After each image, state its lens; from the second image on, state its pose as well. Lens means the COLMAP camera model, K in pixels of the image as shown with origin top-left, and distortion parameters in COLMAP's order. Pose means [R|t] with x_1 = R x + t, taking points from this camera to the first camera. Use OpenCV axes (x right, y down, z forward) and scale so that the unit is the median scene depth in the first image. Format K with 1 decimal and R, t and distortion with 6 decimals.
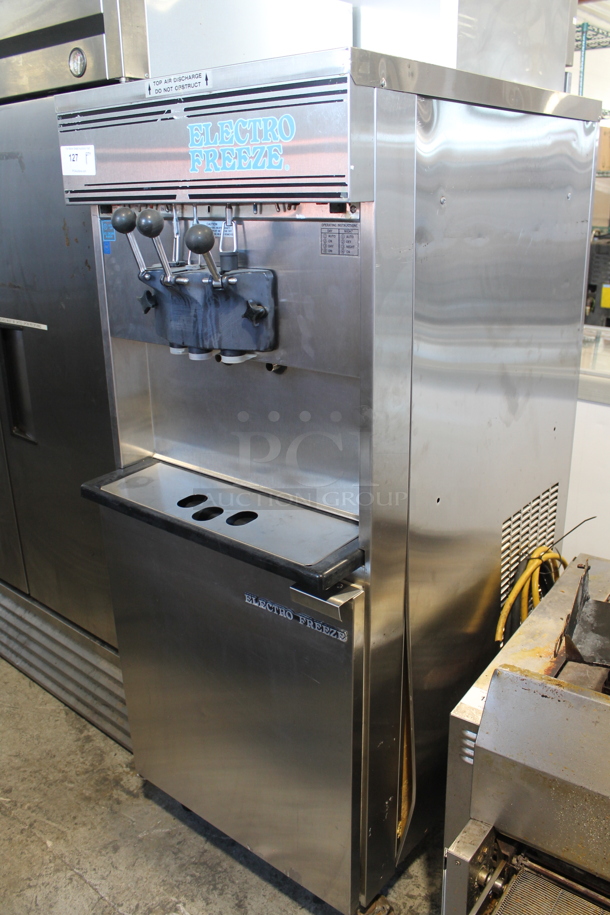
lens RADIAL K [[775.3, 0, 305.0], [0, 775.3, 457.5], [0, 0, 1]] dist [-0.176342, 0.142182]
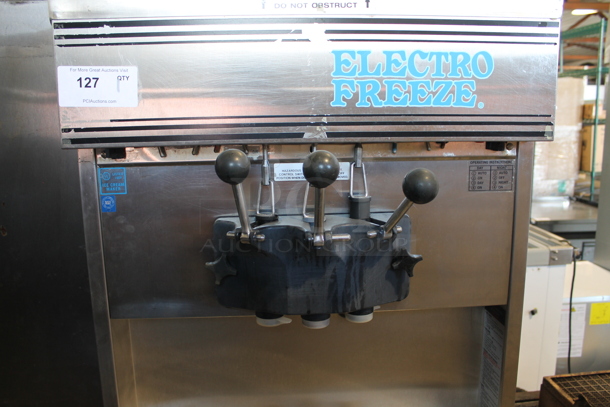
lens RADIAL K [[516.9, 0, 305.0], [0, 516.9, 203.5], [0, 0, 1]] dist [-0.176342, 0.142182]
pose [[0.735615, -0.101216, 0.669795, -0.563373], [0.230983, 0.966995, -0.107554, -0.222311], [-0.636802, 0.233830, 0.734715, 0.636179]]
